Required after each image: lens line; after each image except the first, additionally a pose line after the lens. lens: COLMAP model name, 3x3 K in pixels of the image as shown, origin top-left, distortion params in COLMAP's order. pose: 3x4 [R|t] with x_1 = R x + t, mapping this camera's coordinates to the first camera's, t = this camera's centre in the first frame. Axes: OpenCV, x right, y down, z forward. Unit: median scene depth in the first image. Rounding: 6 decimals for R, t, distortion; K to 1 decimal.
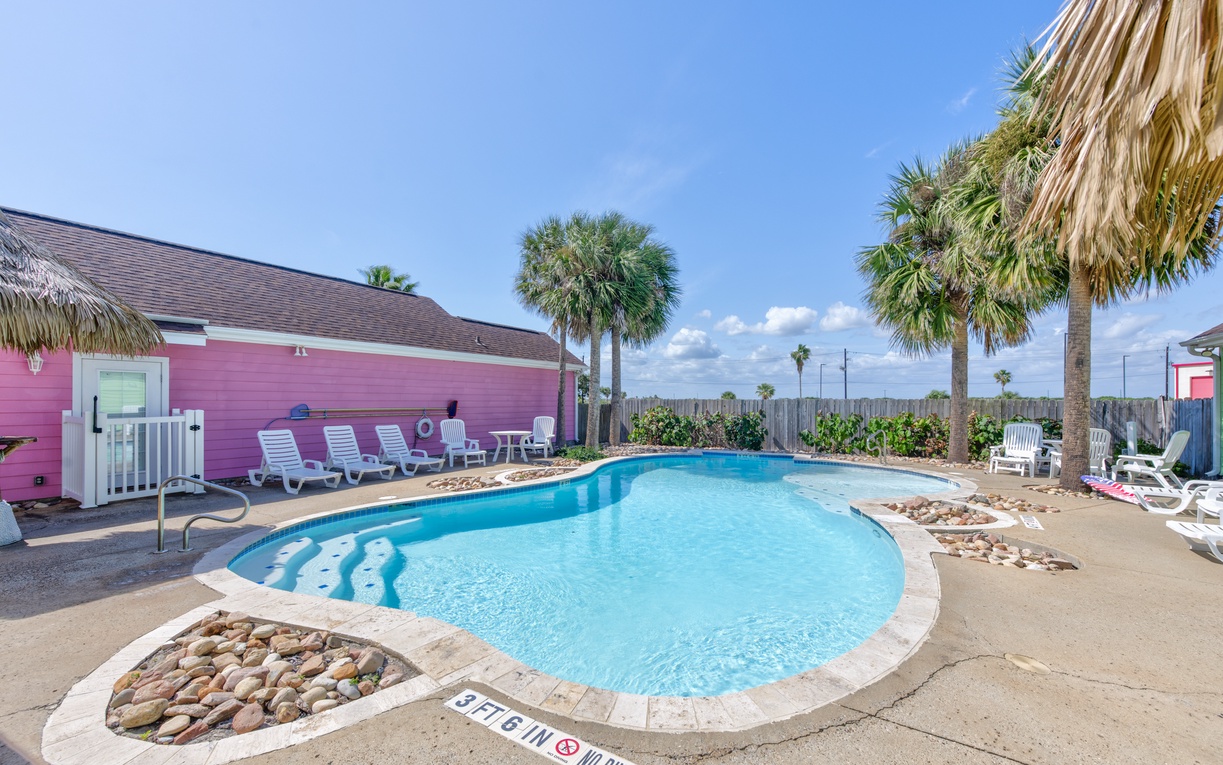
lens RADIAL K [[510.1, 0, 623.8], [0, 510.1, 386.9], [0, 0, 1]] dist [-0.000478, 0.000025]
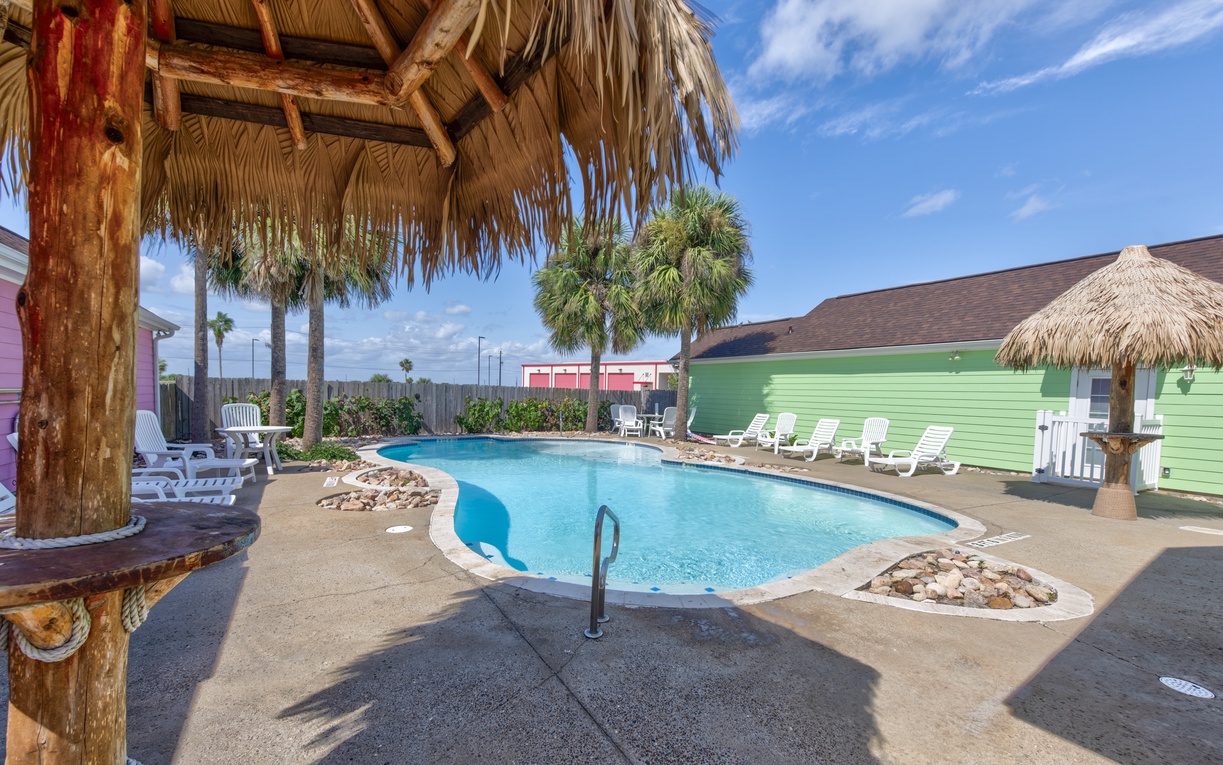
lens RADIAL K [[510.1, 0, 623.8], [0, 510.1, 386.9], [0, 0, 1]] dist [-0.000478, 0.000025]
pose [[0.448898, 0.022527, 0.893299, -0.571140], [-0.053331, 0.998576, 0.001618, 0.011876], [-0.891990, -0.048367, 0.449460, 0.282623]]
